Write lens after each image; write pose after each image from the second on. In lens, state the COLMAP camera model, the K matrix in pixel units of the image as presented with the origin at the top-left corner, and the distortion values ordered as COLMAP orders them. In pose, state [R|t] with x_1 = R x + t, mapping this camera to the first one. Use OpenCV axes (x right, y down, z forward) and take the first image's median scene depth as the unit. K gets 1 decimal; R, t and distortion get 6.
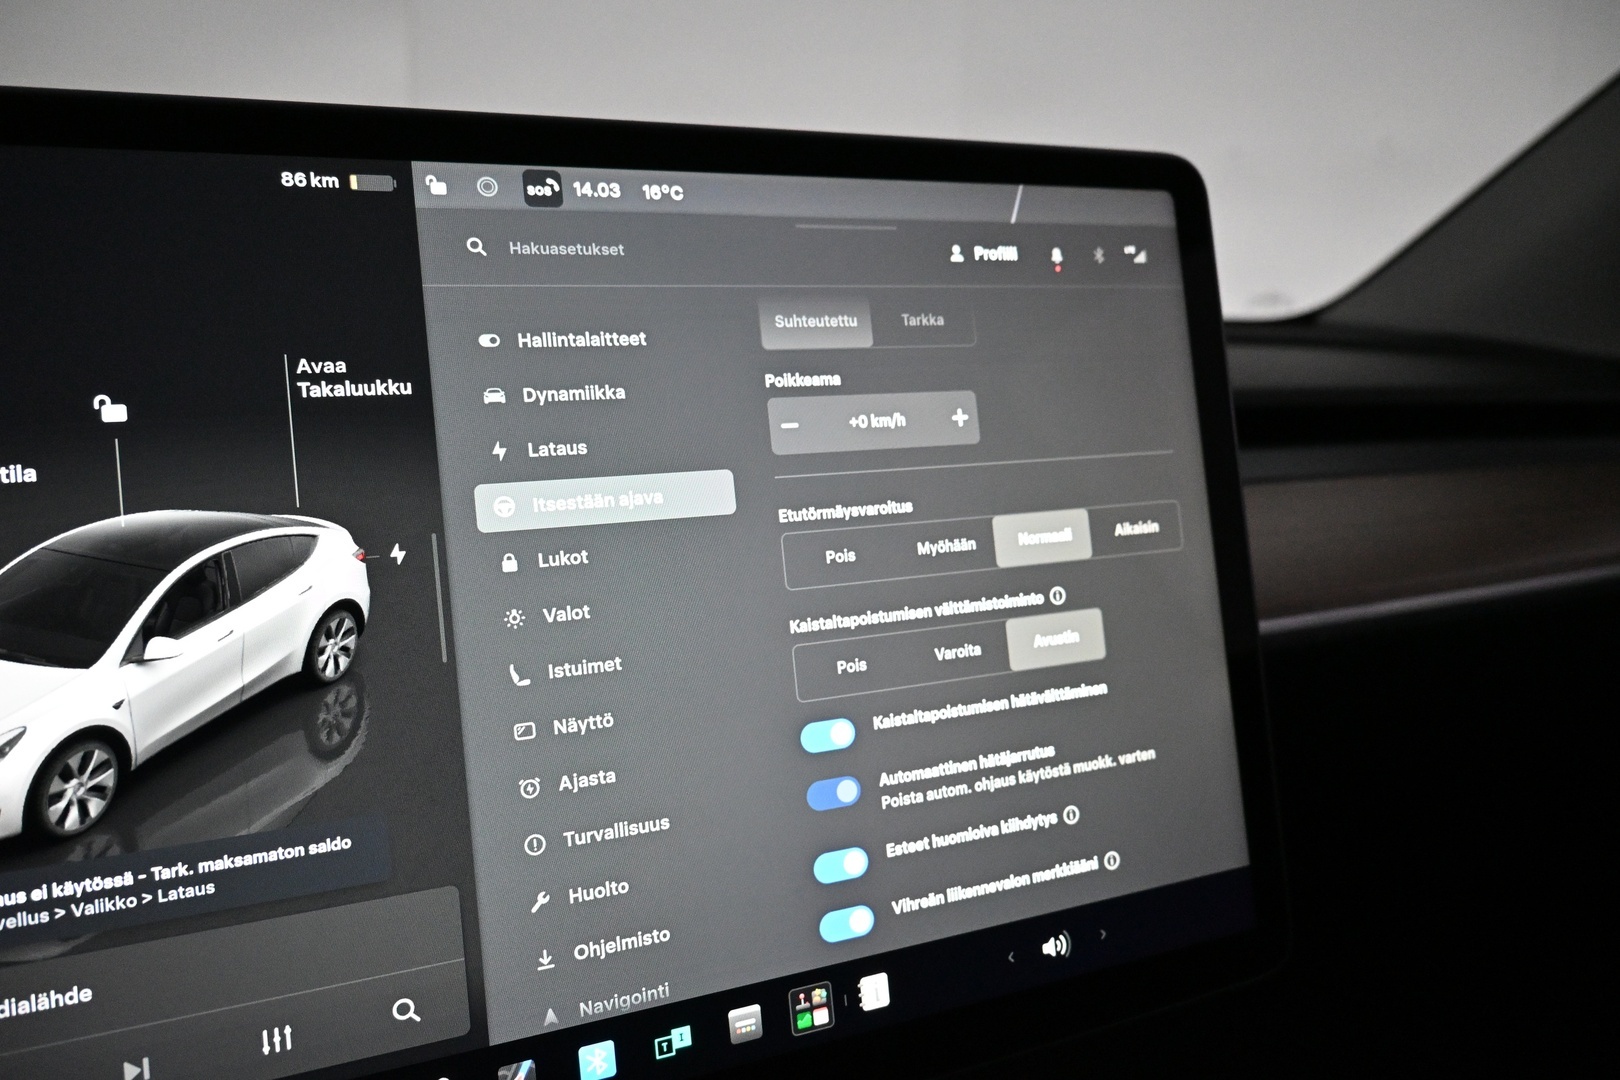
lens RADIAL K [[1112.3, 0, 810.0], [0, 1112.3, 540.0], [0, 0, 1]] dist [0.000509, -0.003942]
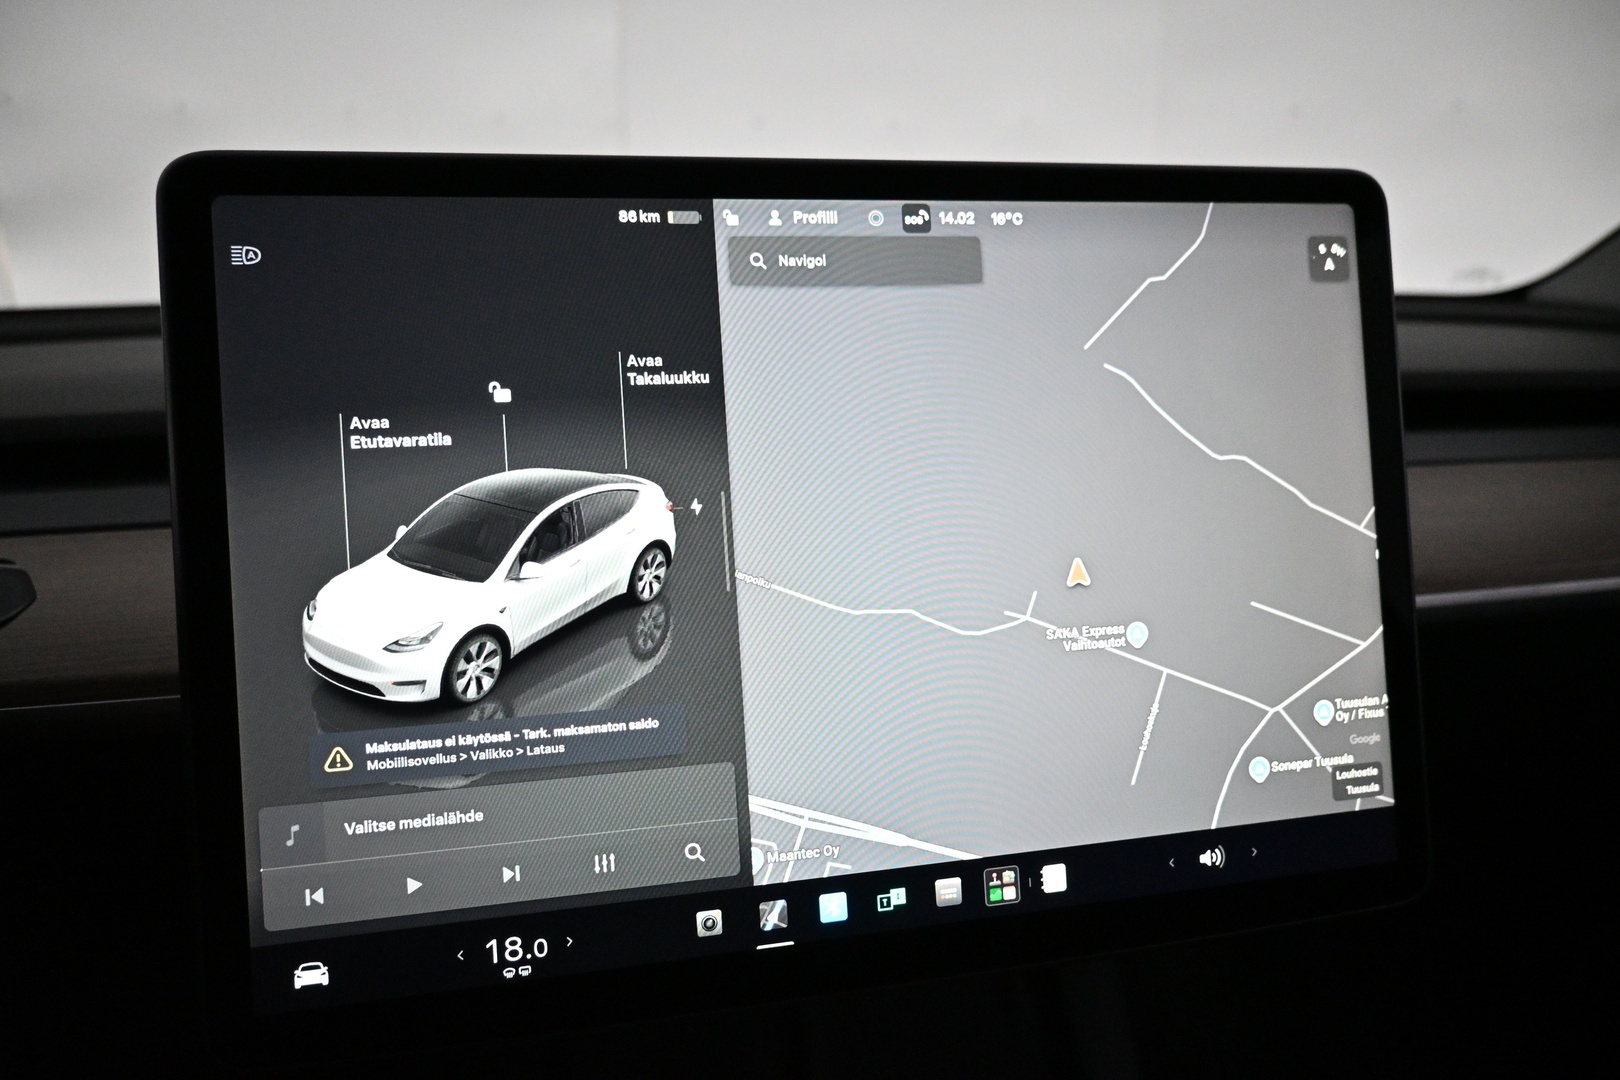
lens RADIAL K [[1113.6, 0, 812.9], [0, 1113.6, 539.8], [0, 0, 1]] dist [-0.001677, -0.000512]
pose [[0.987661, 0.039248, -0.151606, -0.038271], [-0.033730, 0.998678, 0.038797, -0.003847], [0.152928, -0.033205, 0.987679, -0.272746]]
